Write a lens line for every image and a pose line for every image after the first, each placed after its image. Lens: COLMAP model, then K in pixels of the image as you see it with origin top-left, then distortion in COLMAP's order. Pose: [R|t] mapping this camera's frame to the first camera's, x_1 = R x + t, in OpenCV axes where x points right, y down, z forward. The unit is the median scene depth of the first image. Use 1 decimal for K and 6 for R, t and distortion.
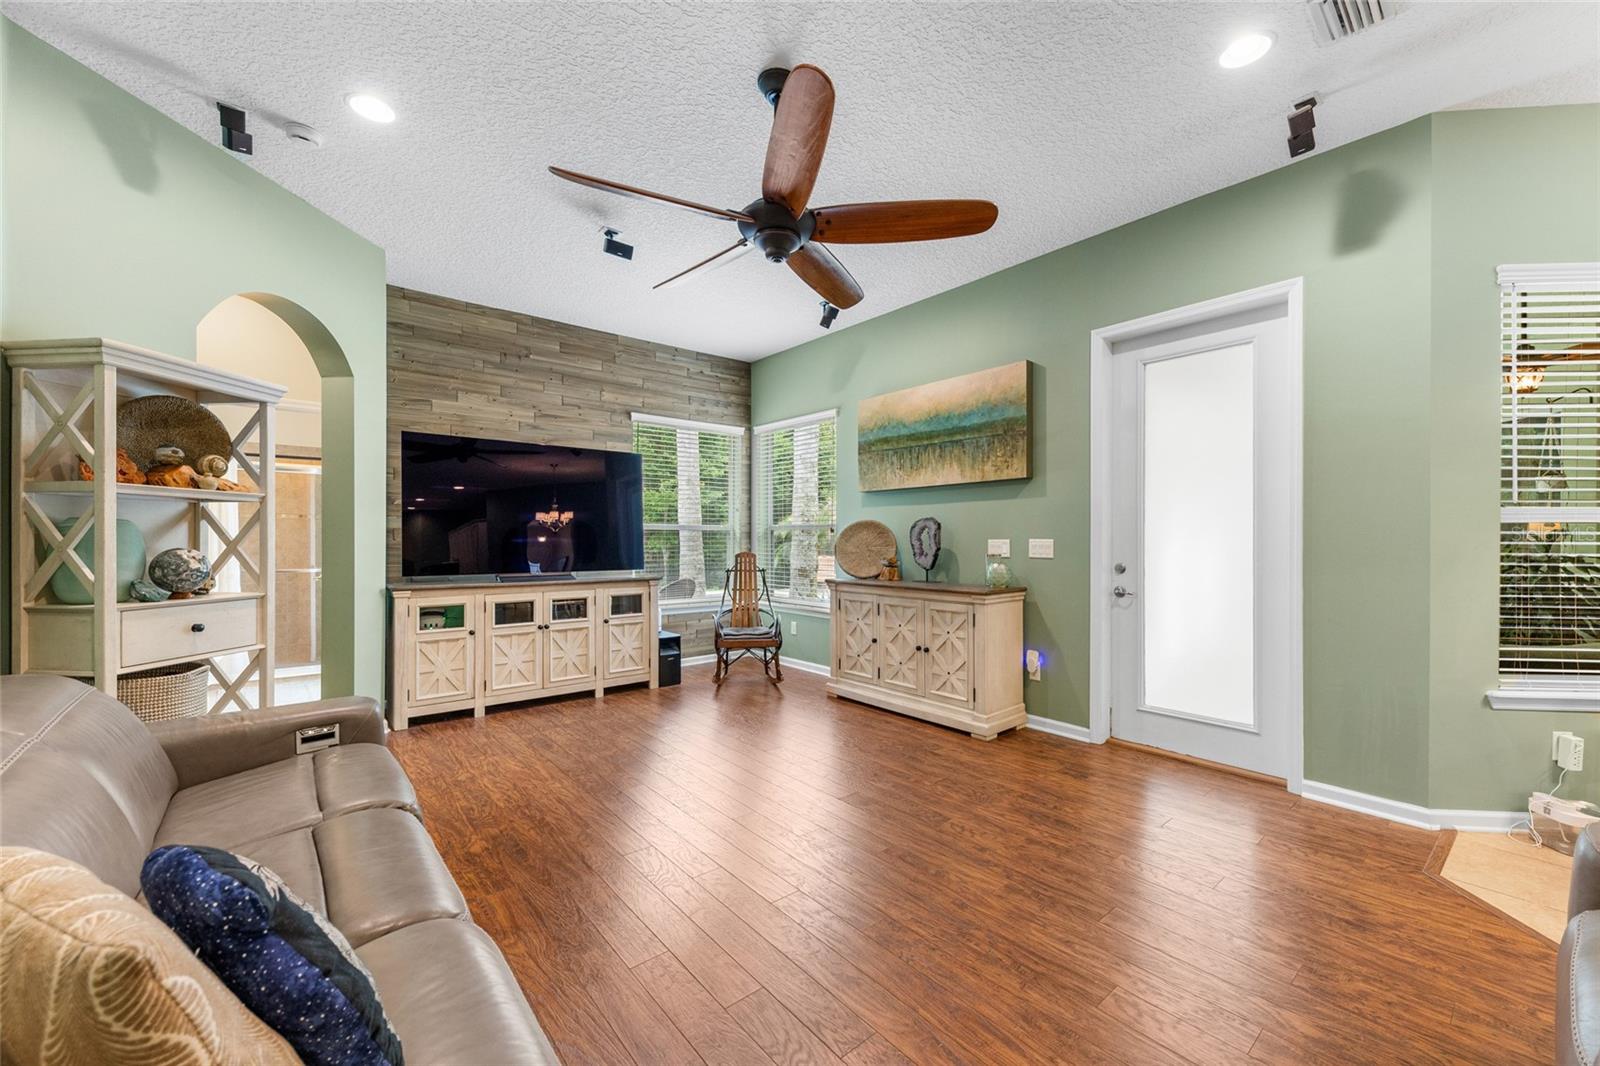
lens RADIAL K [[620.6, 0, 803.4], [0, 620.6, 539.1], [0, 0, 1]] dist [0.012670, -0.005687]
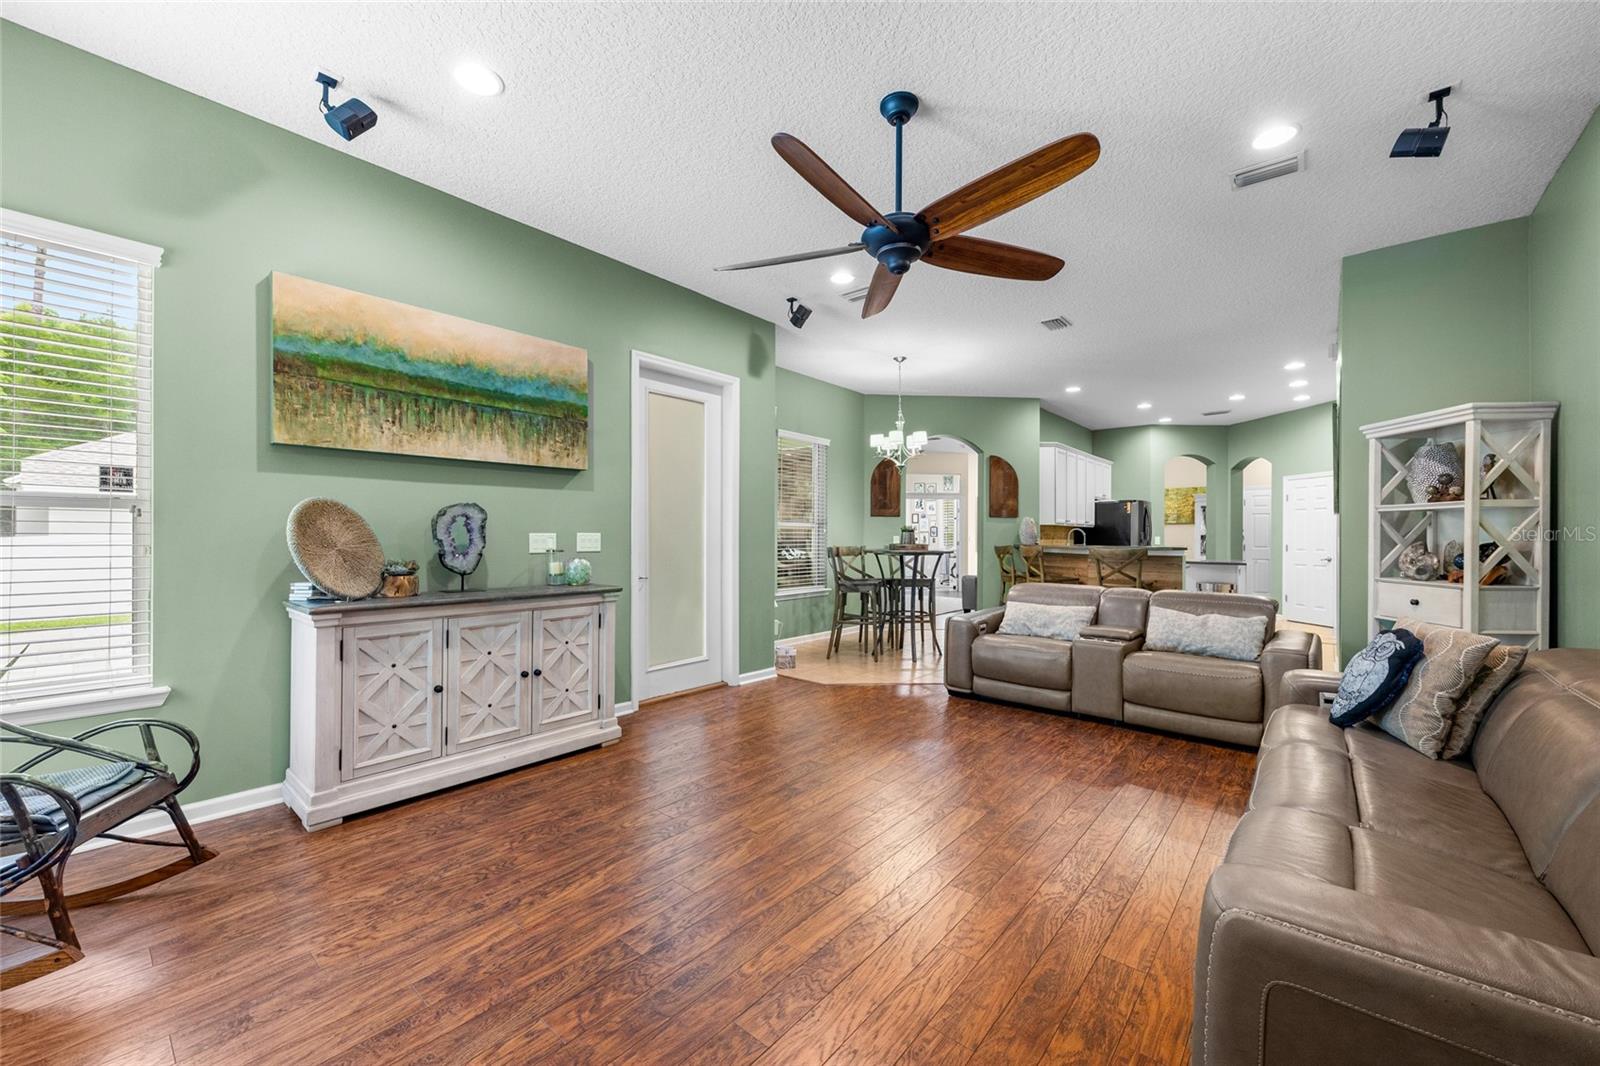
lens RADIAL K [[620.6, 0, 796.7], [0, 620.6, 531.8], [0, 0, 1]] dist [0.012670, -0.005687]
pose [[-0.166036, 0.002577, 0.986116, -0.593334], [-0.004702, 0.999983, -0.003405, 0.000116], [-0.986108, -0.005202, -0.166021, 0.749808]]
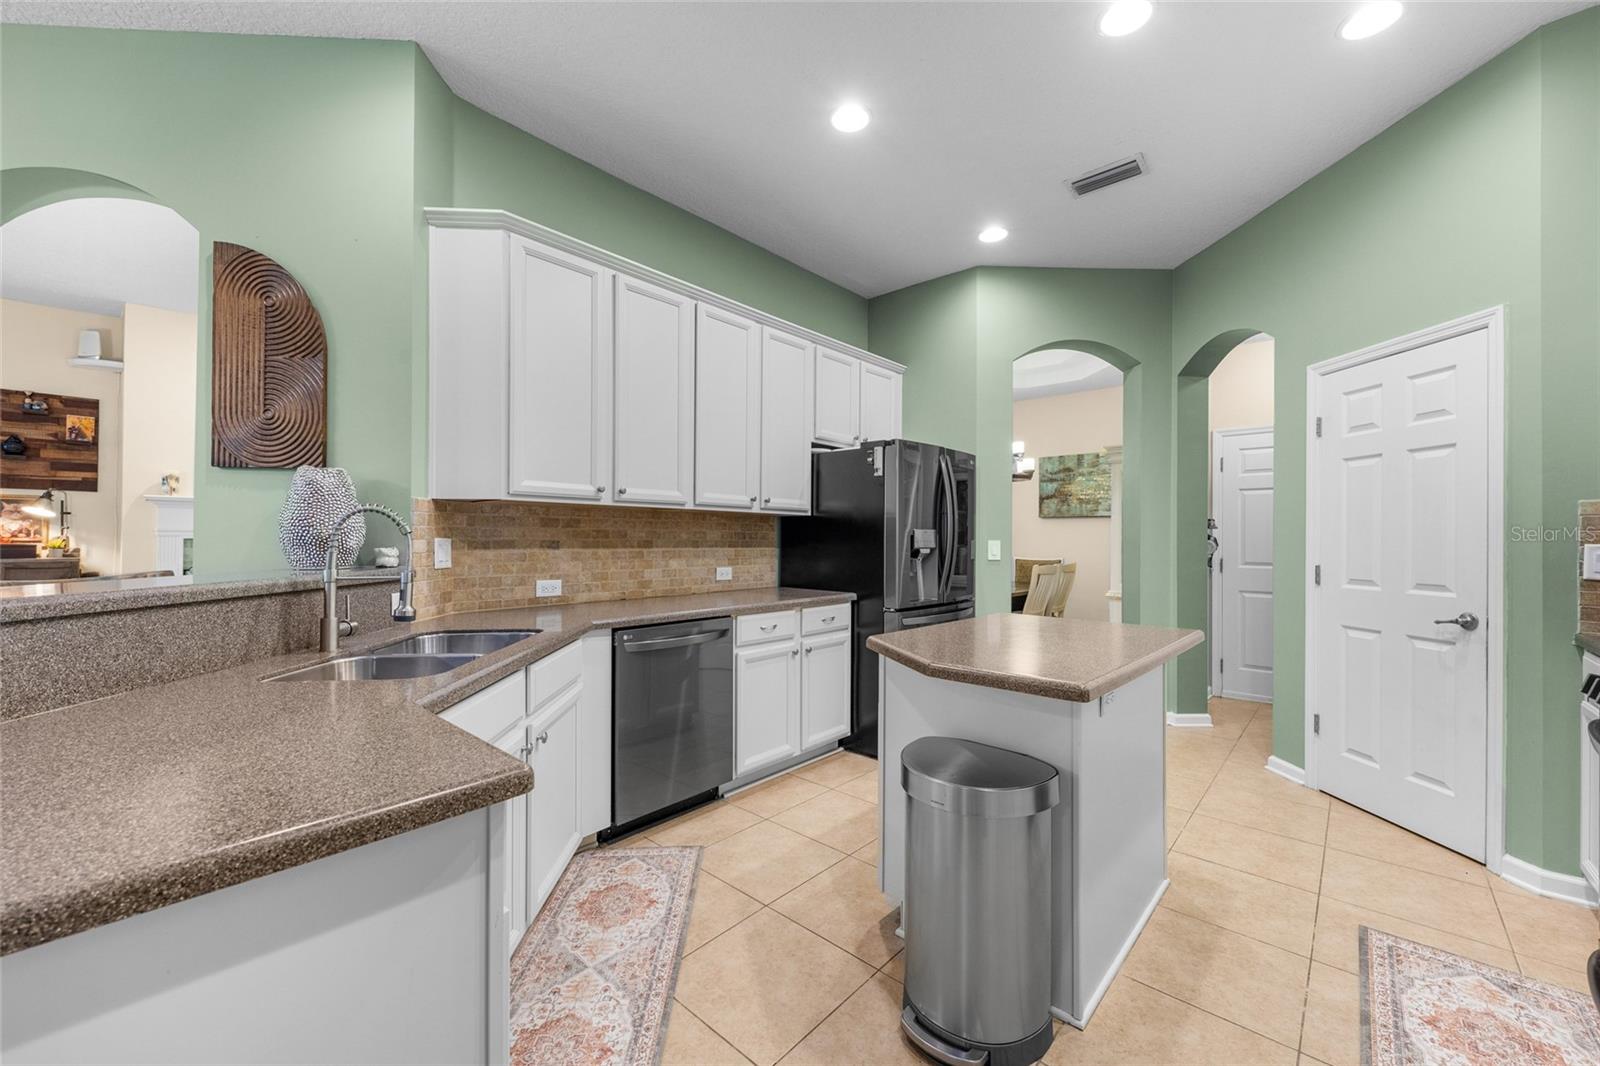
lens RADIAL K [[620.6, 0, 796.2], [0, 620.6, 536.9], [0, 0, 1]] dist [0.012670, -0.005687]
pose [[-0.136444, -0.002429, 0.990645, 0.534514], [-0.006932, 0.999975, 0.001497, -0.000427], [-0.990624, -0.006663, -0.136457, -0.491438]]
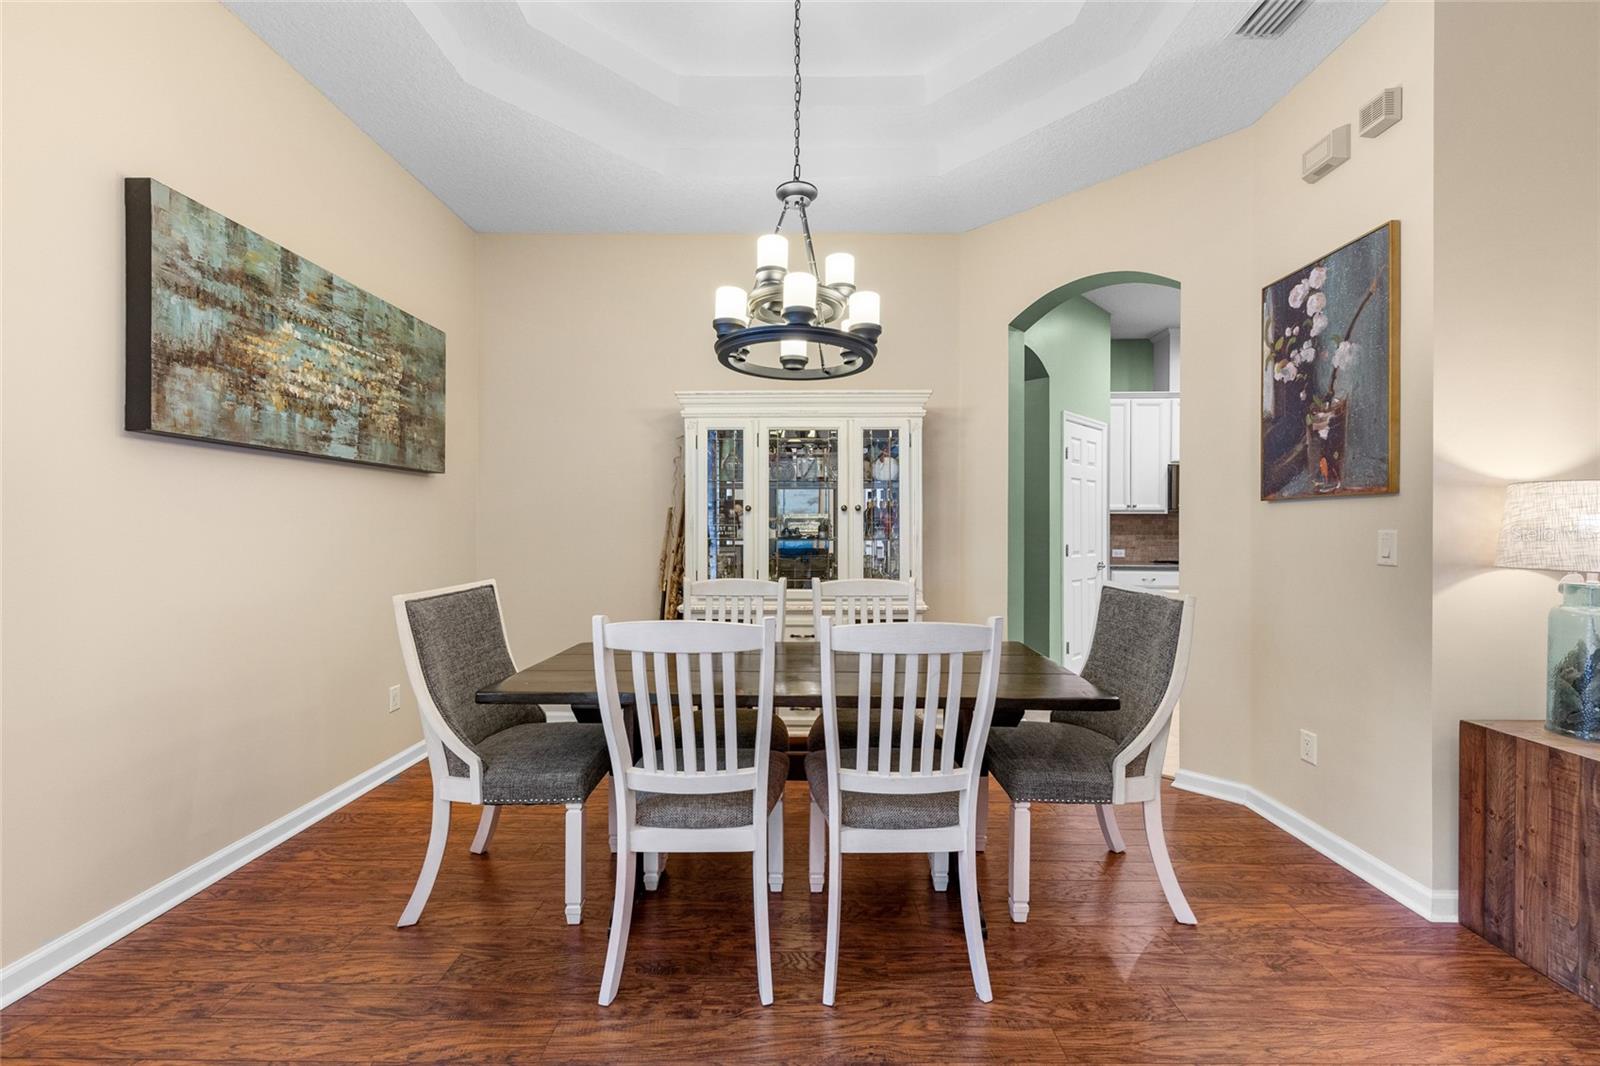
lens RADIAL K [[620.6, 0, 820.6], [0, 620.6, 526.8], [0, 0, 1]] dist [0.012670, -0.005687]
pose [[-0.640216, -0.008136, -0.768152, 2.200562], [-0.004715, 0.999967, -0.006661, 0.006742], [0.768181, -0.000643, -0.640233, -0.799636]]
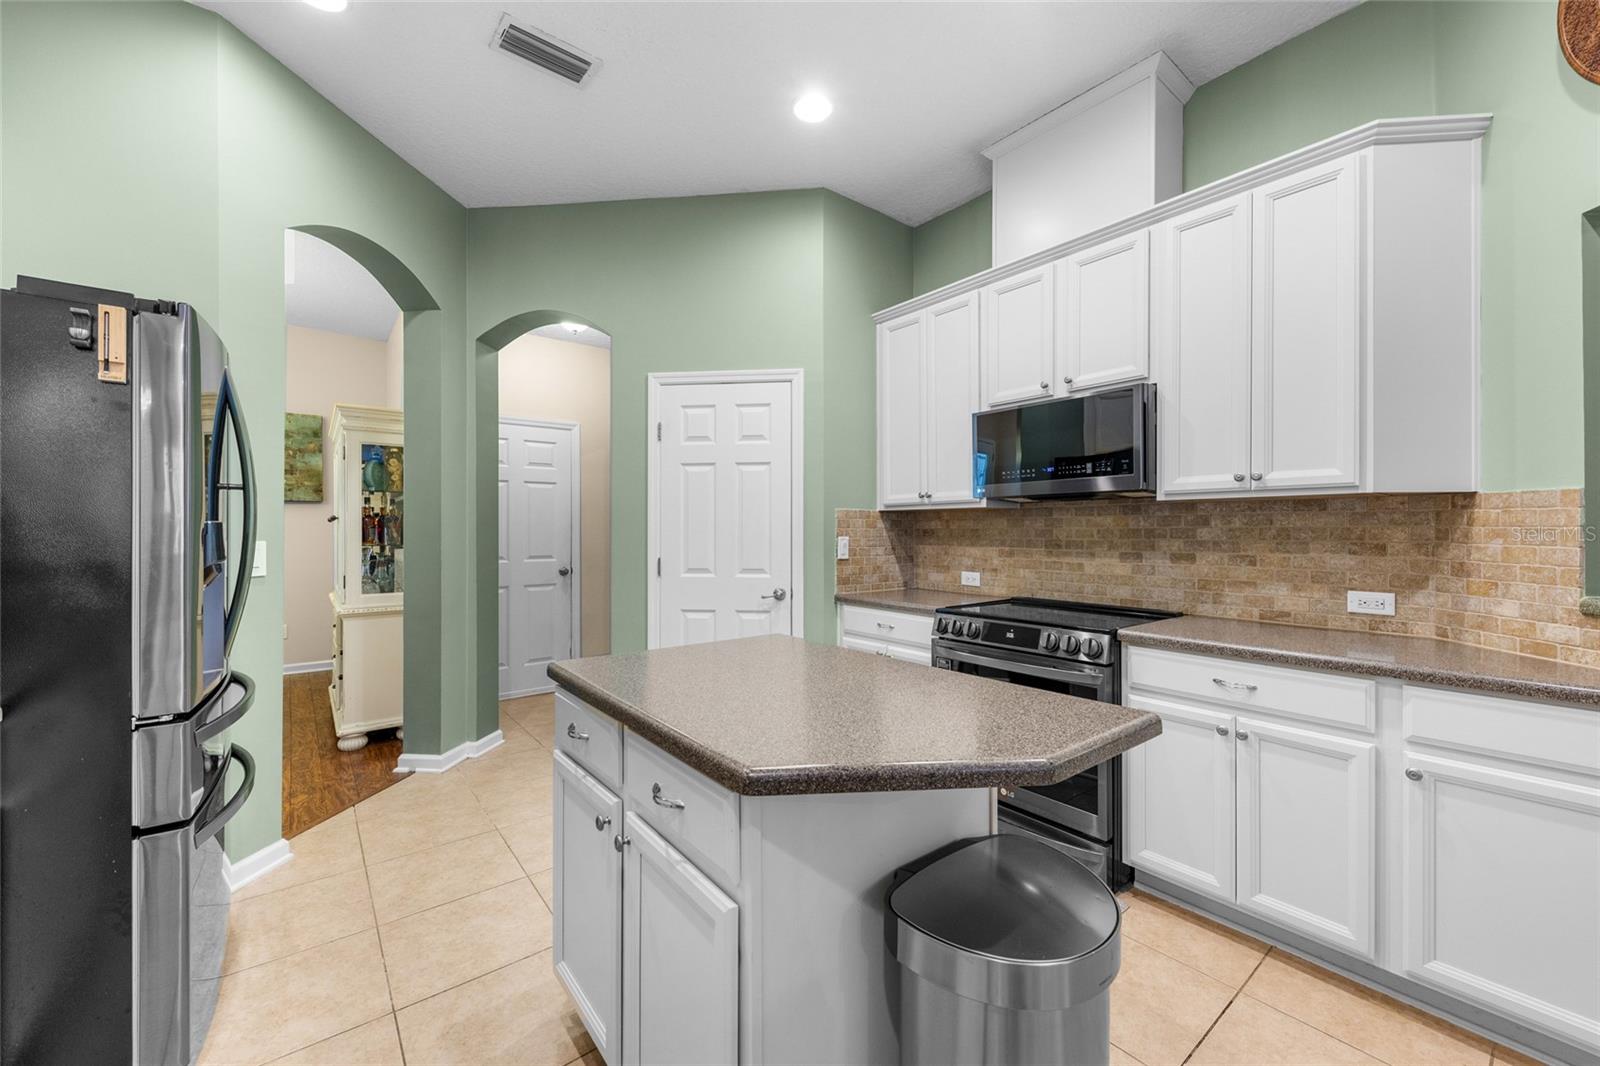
lens RADIAL K [[620.6, 0, 799.7], [0, 620.6, 530.2], [0, 0, 1]] dist [0.012670, -0.005687]
pose [[-0.999734, -0.003664, 0.022759, 0.948373], [-0.003660, 0.999993, 0.000223, -0.006090], [-0.022759, 0.000140, -0.999741, -0.409851]]
